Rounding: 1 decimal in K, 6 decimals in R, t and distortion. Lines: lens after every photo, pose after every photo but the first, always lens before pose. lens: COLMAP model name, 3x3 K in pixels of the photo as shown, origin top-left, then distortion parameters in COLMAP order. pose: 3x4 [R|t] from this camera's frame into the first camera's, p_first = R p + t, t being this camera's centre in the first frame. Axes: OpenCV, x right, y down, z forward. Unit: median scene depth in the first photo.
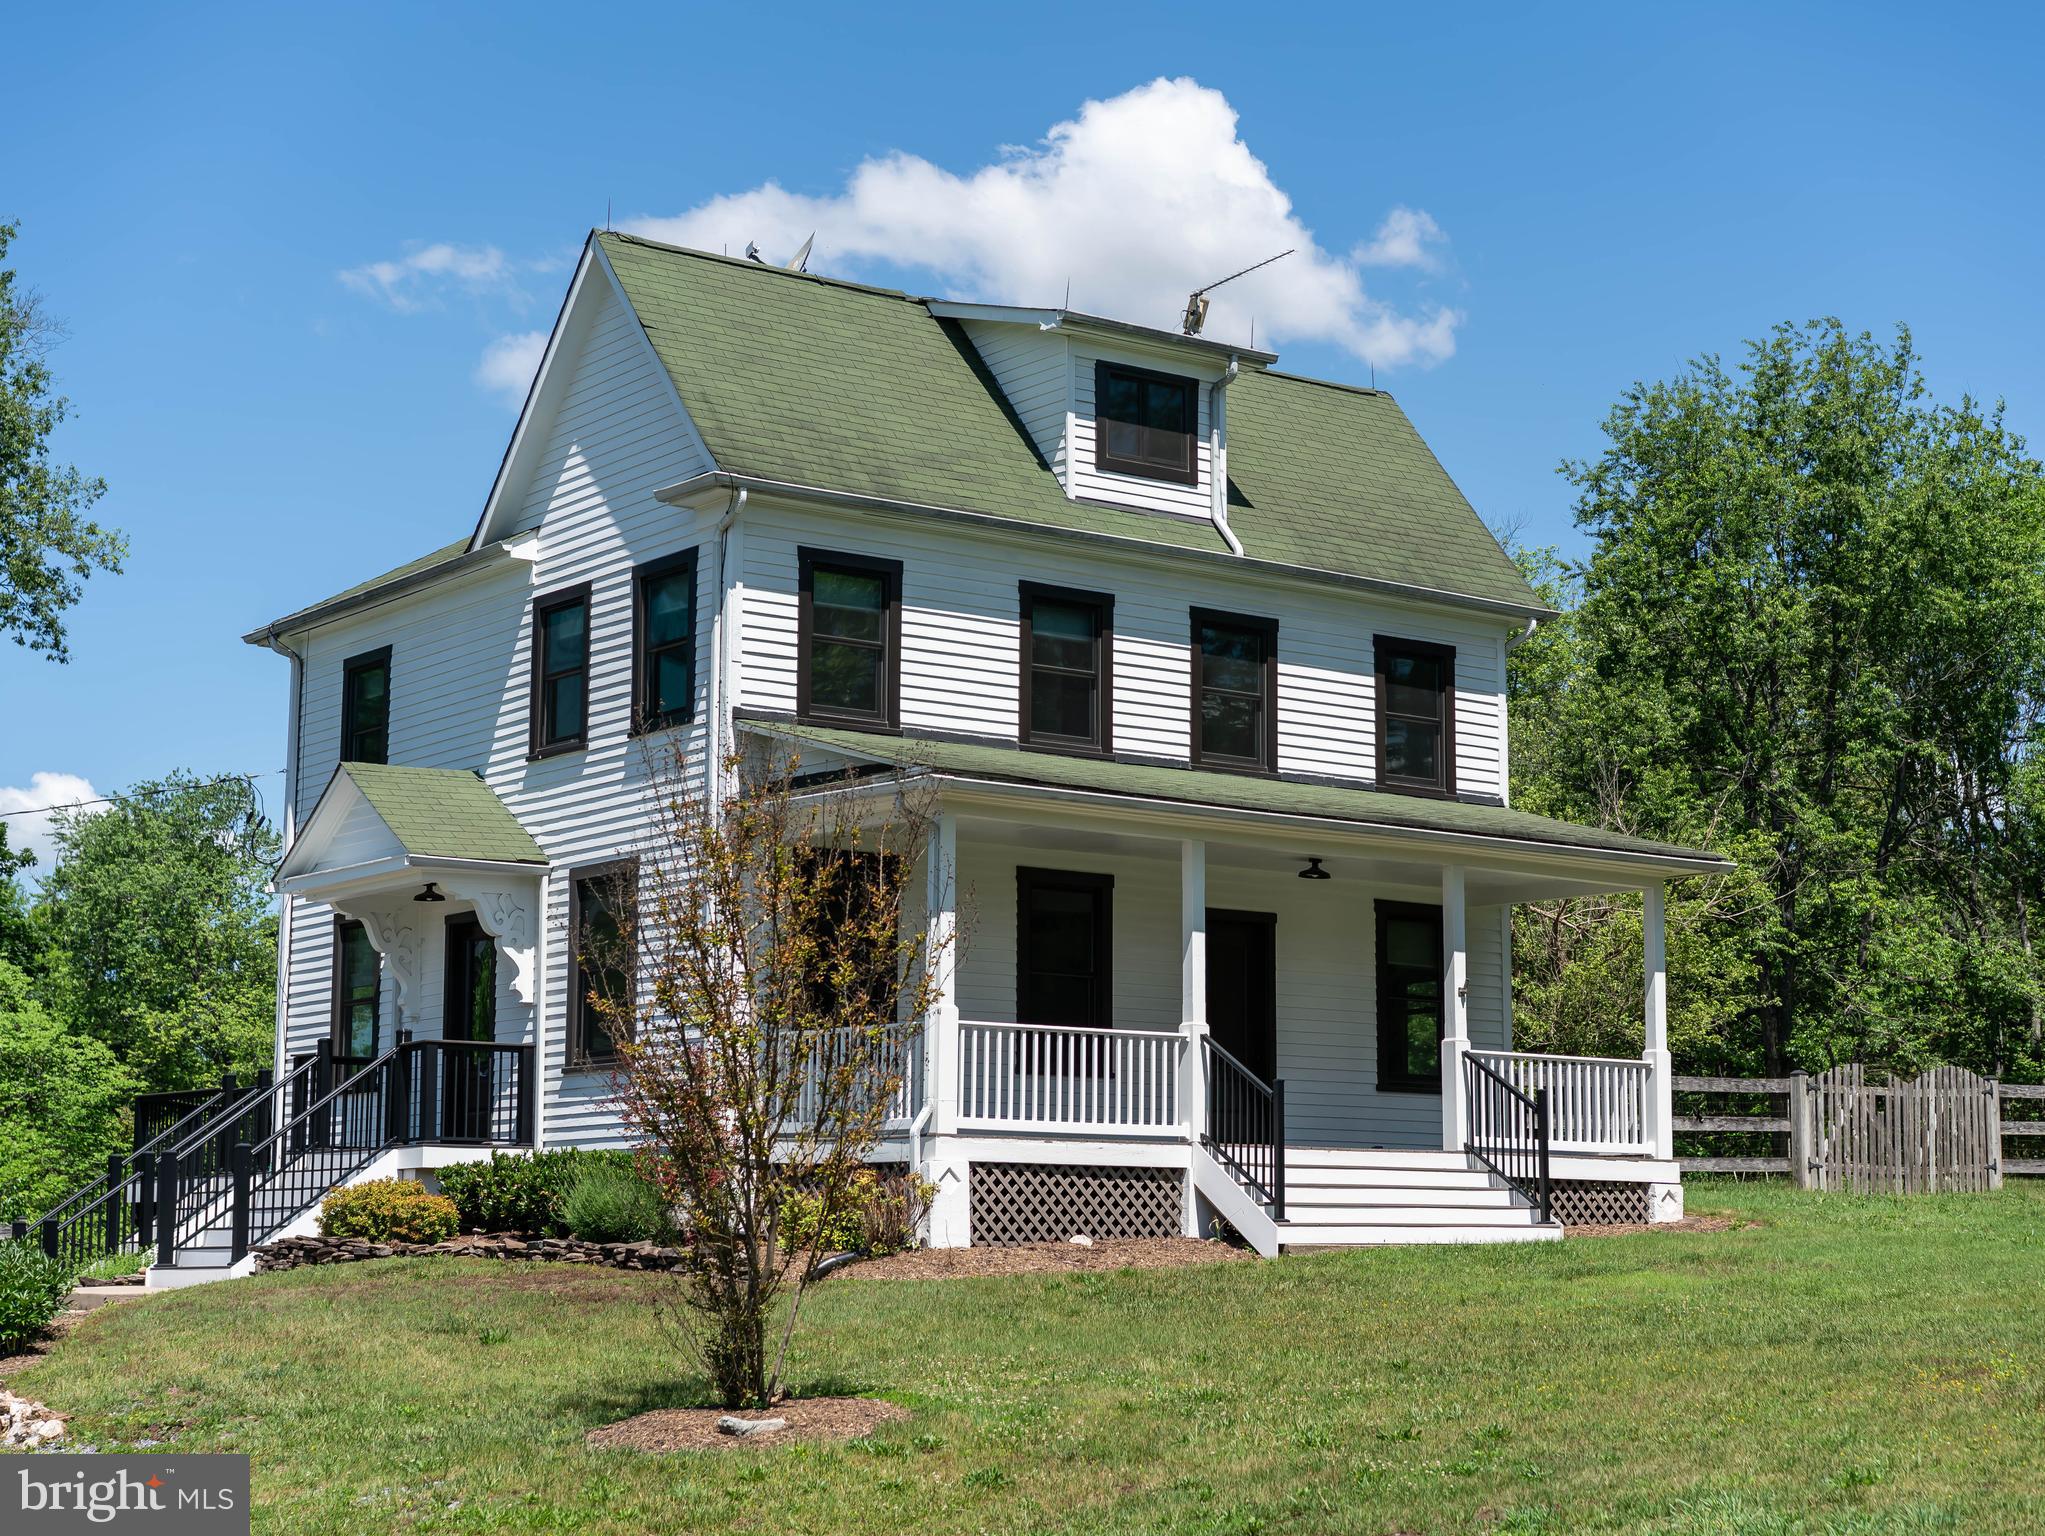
lens RADIAL K [[3575.1, 0, 1034.6], [0, 3575.1, 743.2], [0, 0, 1]] dist [-0.021298, 0.000000]
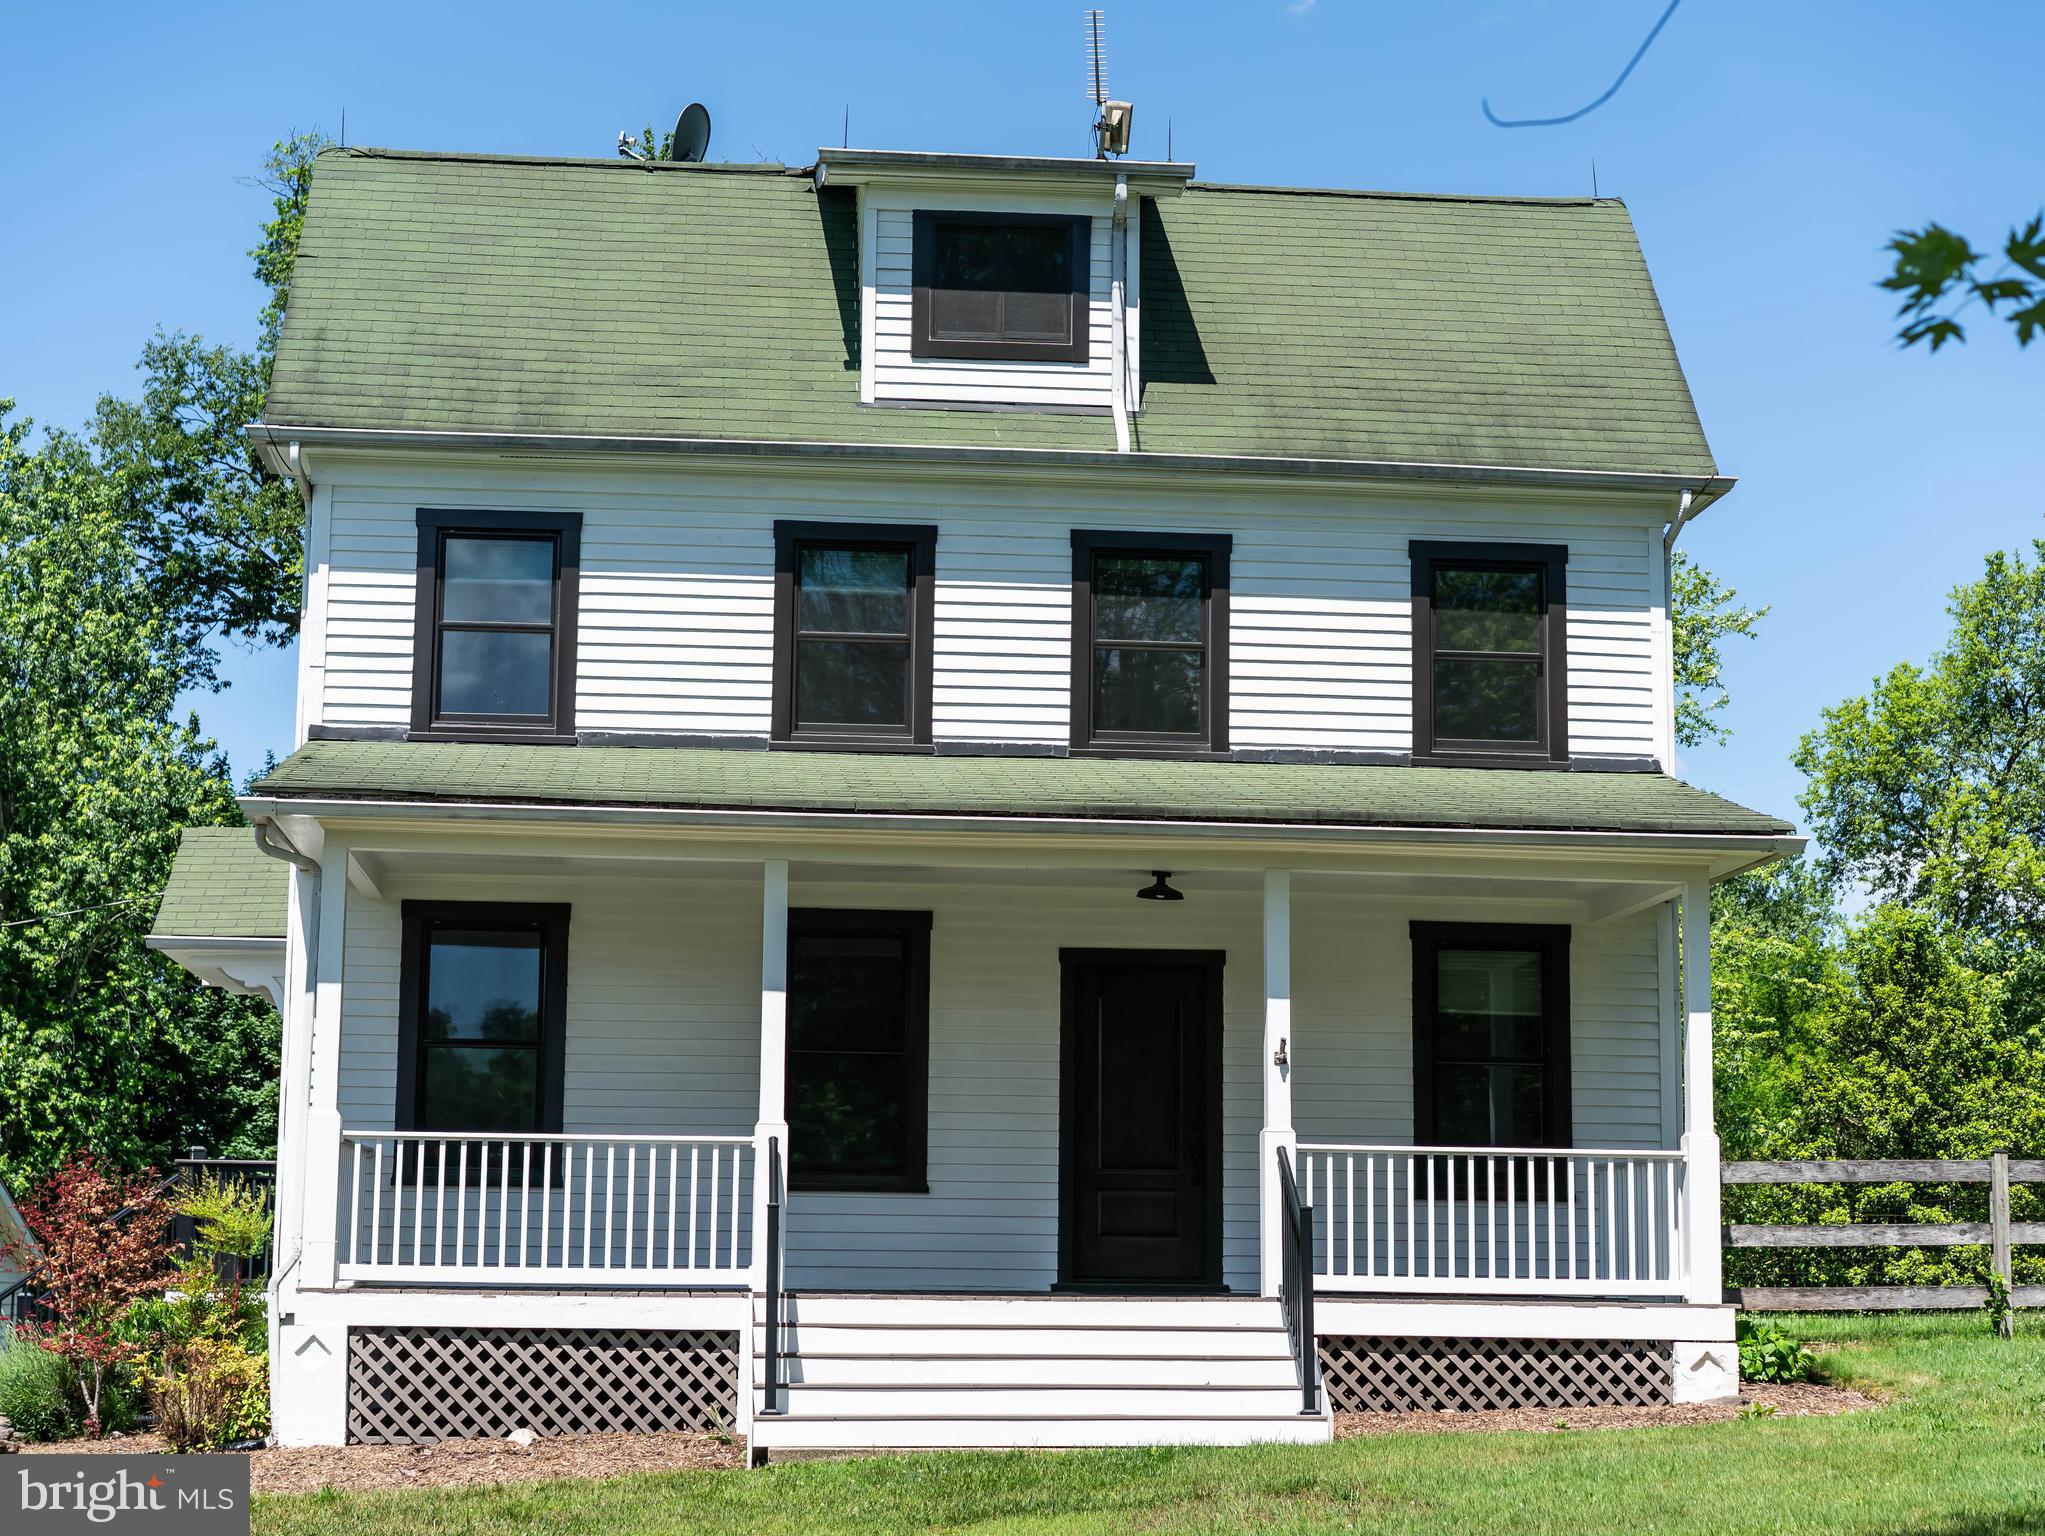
lens RADIAL K [[3575.1, 0, 1016.1], [0, 3575.1, 737.1], [0, 0, 1]] dist [-0.021298, 0.000000]
pose [[0.852229, -0.082205, -0.516670, 0.413360], [0.072996, 0.996602, -0.038161, 0.030673], [0.518051, -0.005193, 0.855334, 0.389941]]
